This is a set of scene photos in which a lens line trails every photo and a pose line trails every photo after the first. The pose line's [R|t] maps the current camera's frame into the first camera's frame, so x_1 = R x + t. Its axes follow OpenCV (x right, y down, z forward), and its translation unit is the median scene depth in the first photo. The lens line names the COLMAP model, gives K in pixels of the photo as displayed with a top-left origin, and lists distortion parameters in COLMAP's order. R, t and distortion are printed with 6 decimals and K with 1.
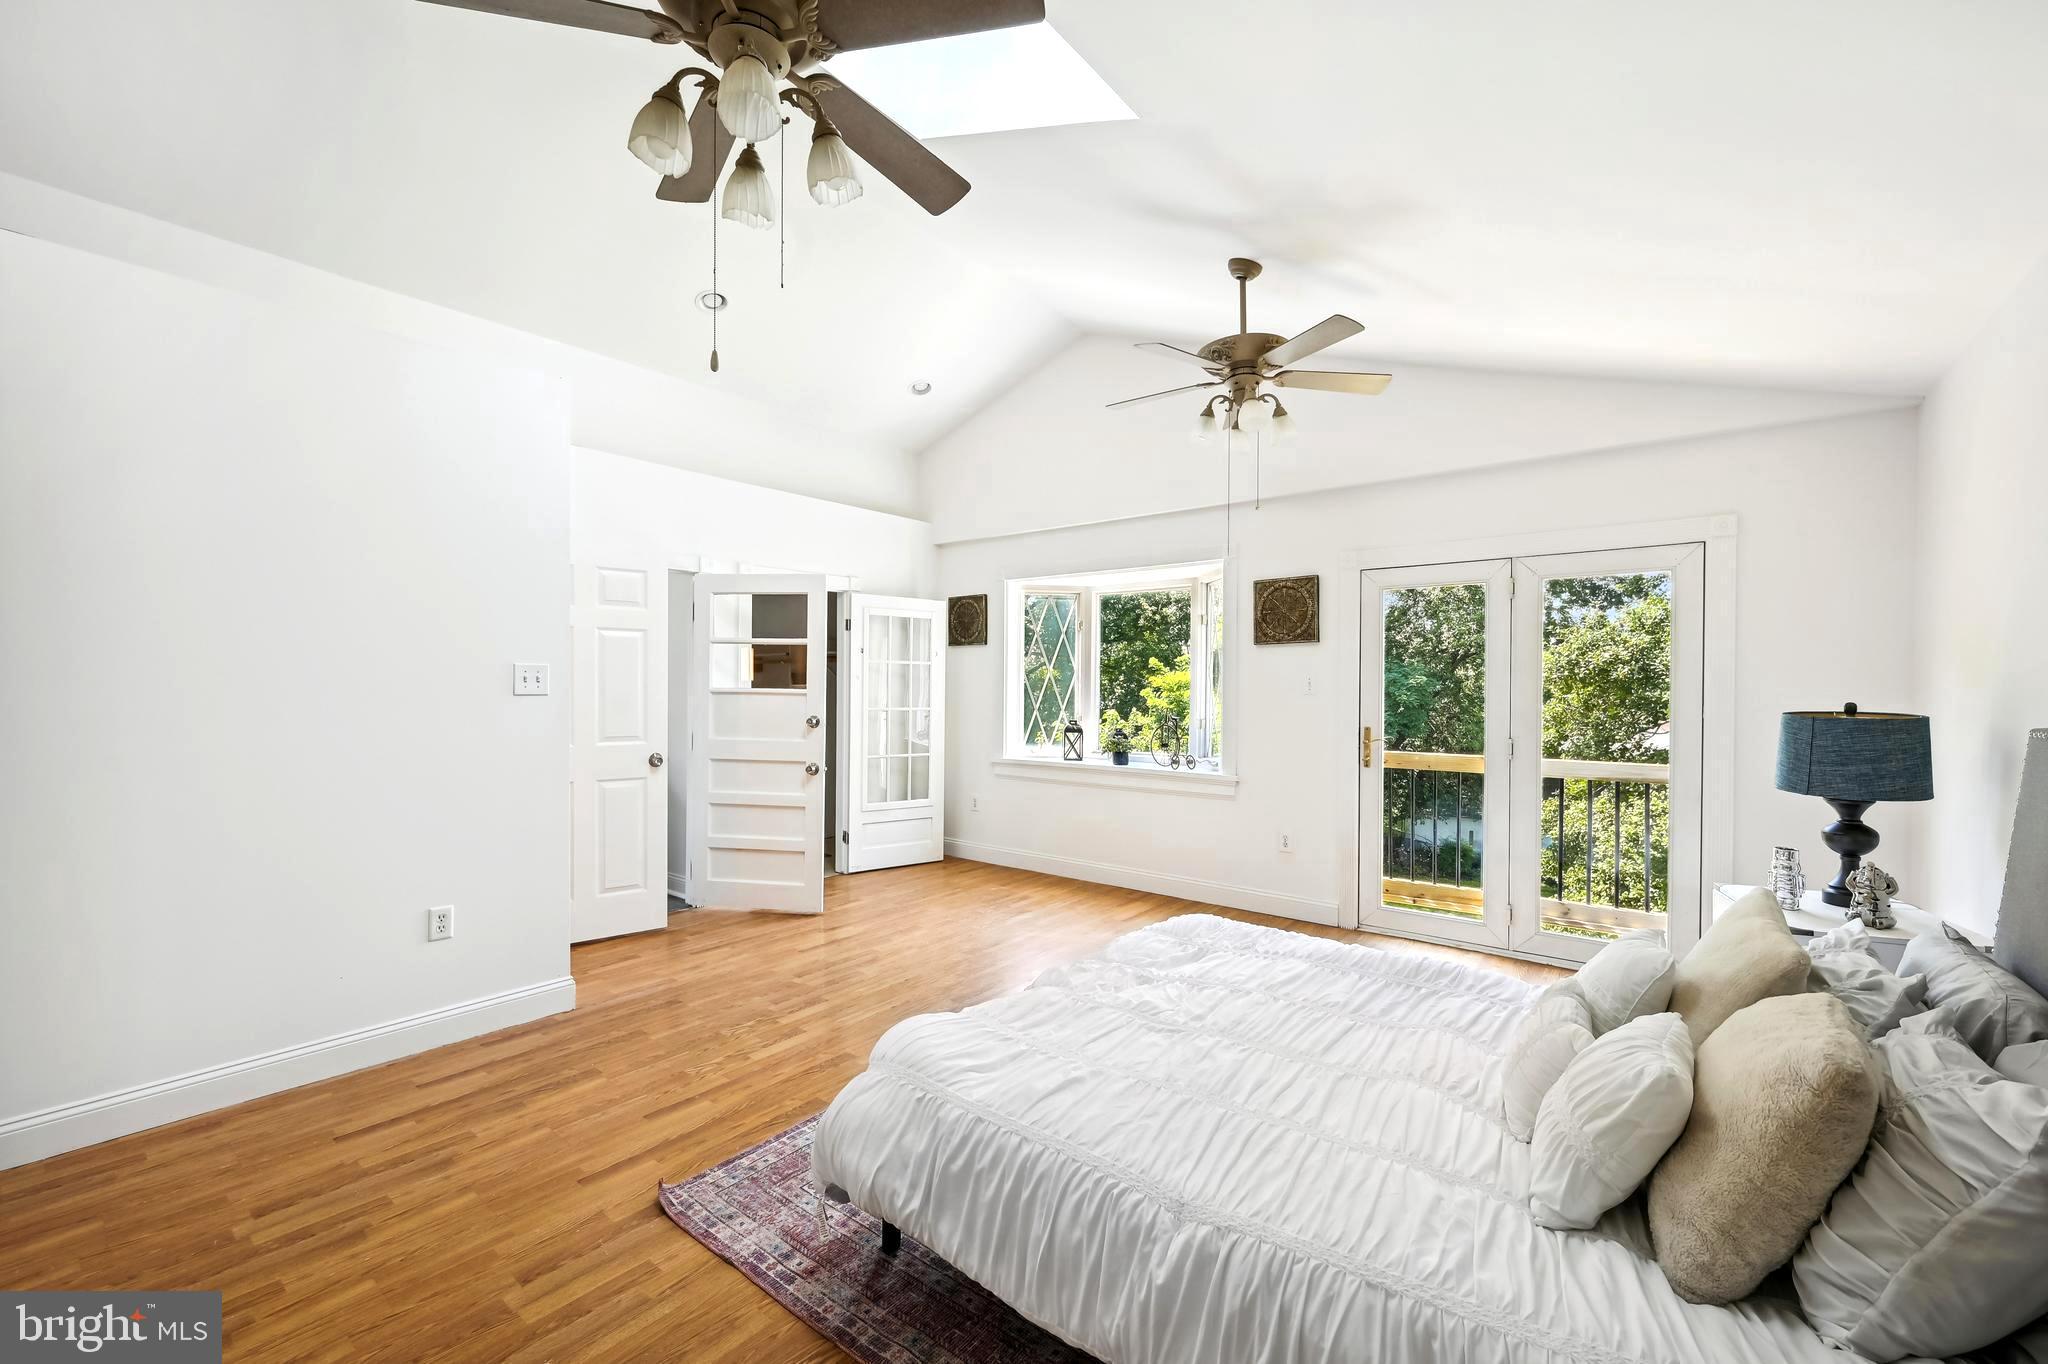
lens RADIAL K [[833.6, 0, 1021.8], [0, 833.6, 686.5], [0, 0, 1]] dist [-0.001519, 0.000643]
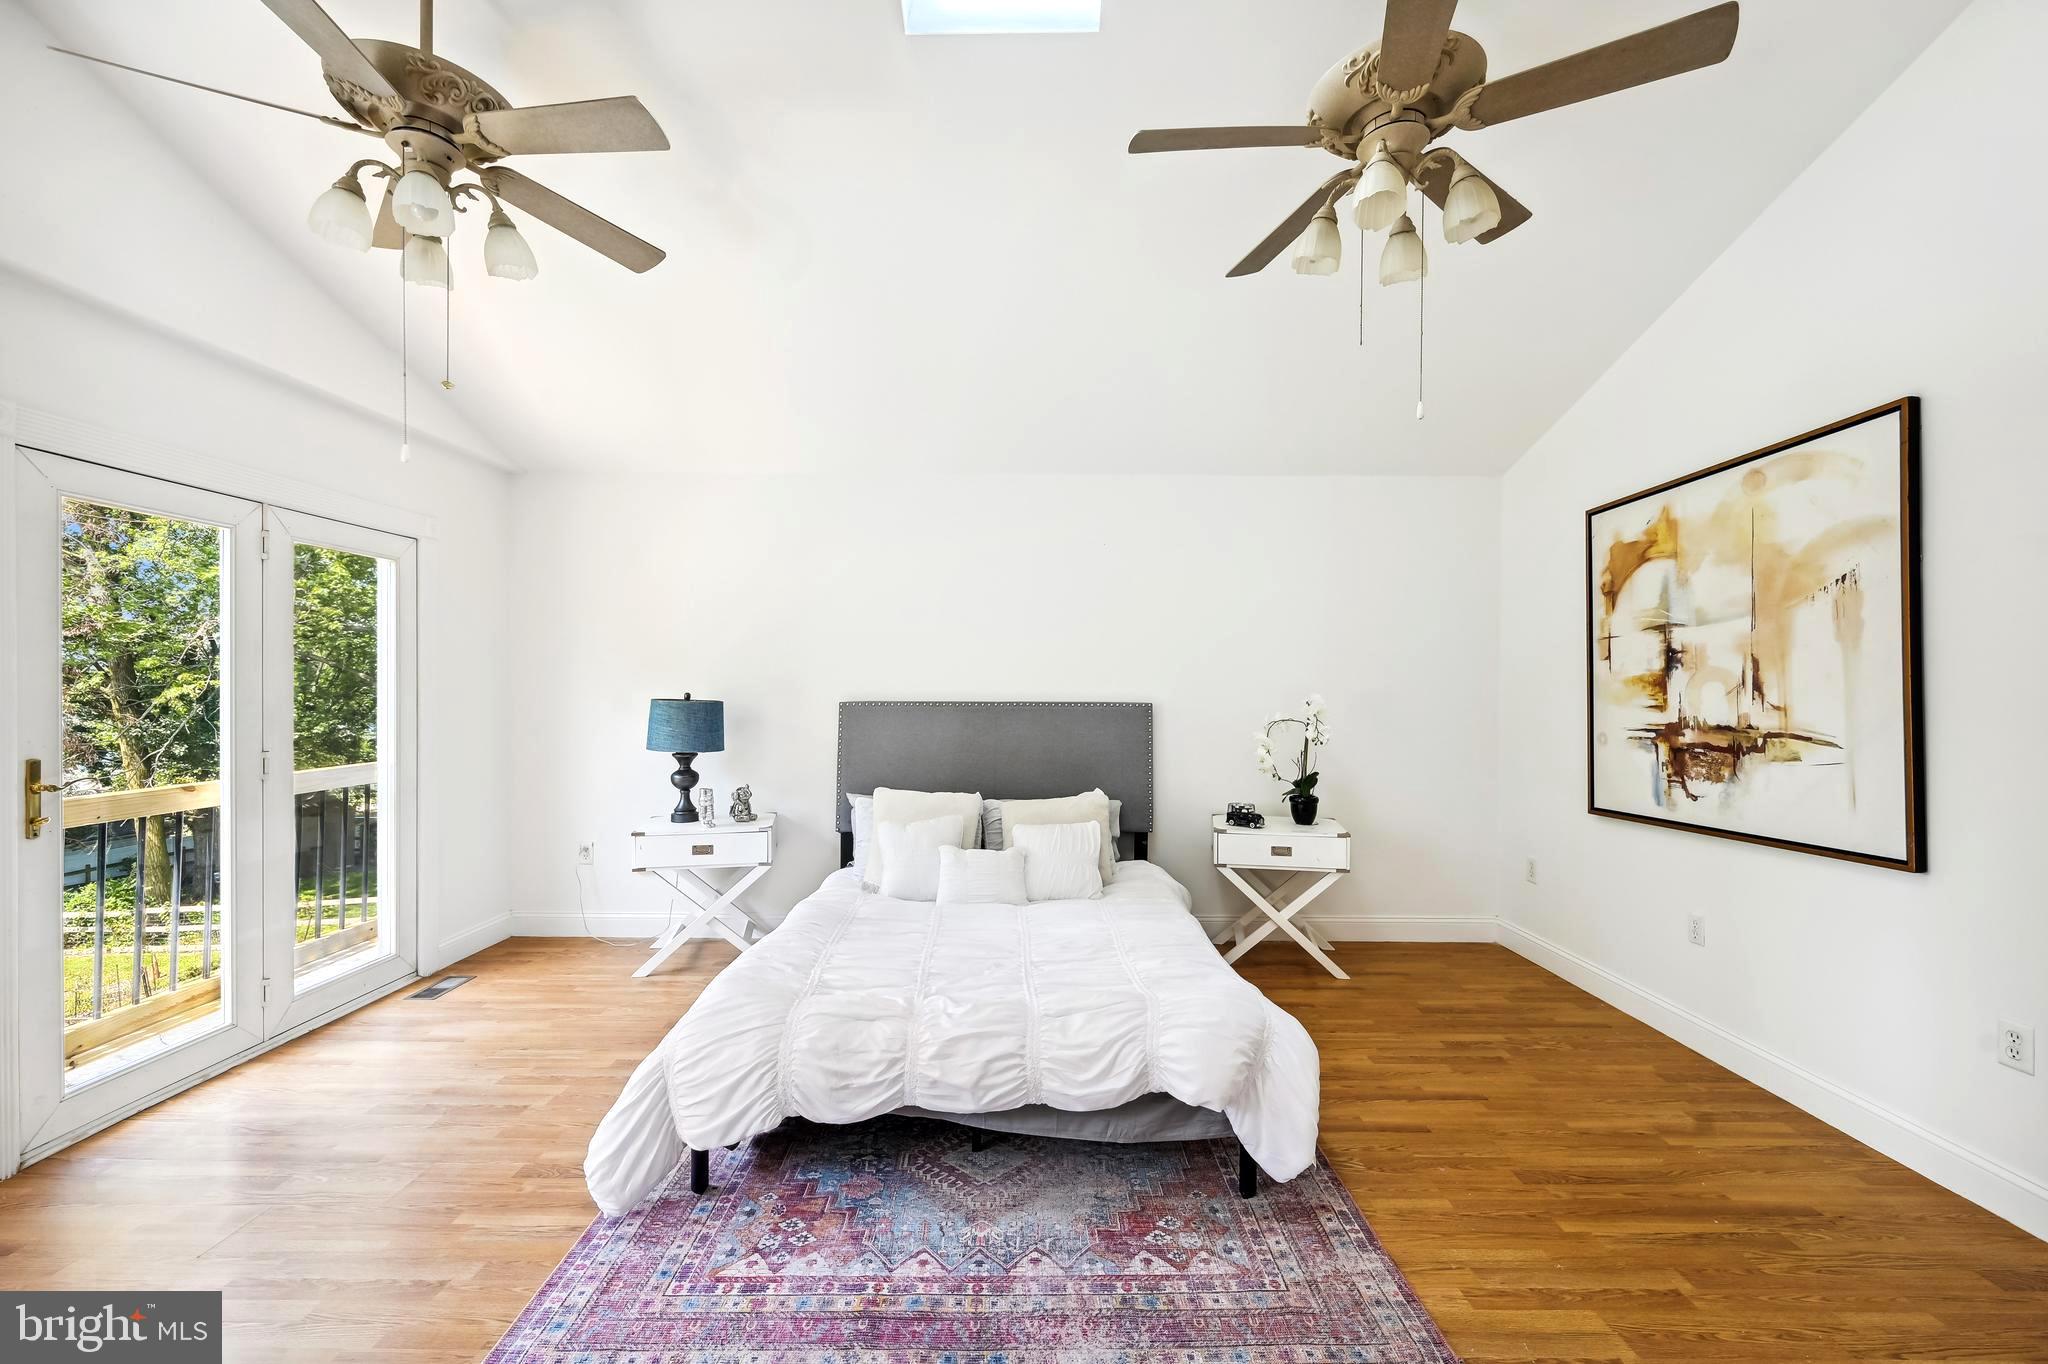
lens RADIAL K [[833.6, 0, 1016.9], [0, 833.6, 681.2], [0, 0, 1]] dist [-0.001519, 0.000643]
pose [[-0.624421, -0.008142, 0.781046, -0.807571], [-0.005652, 0.999967, 0.005906, -0.020592], [-0.781068, -0.000727, -0.624446, 1.882016]]
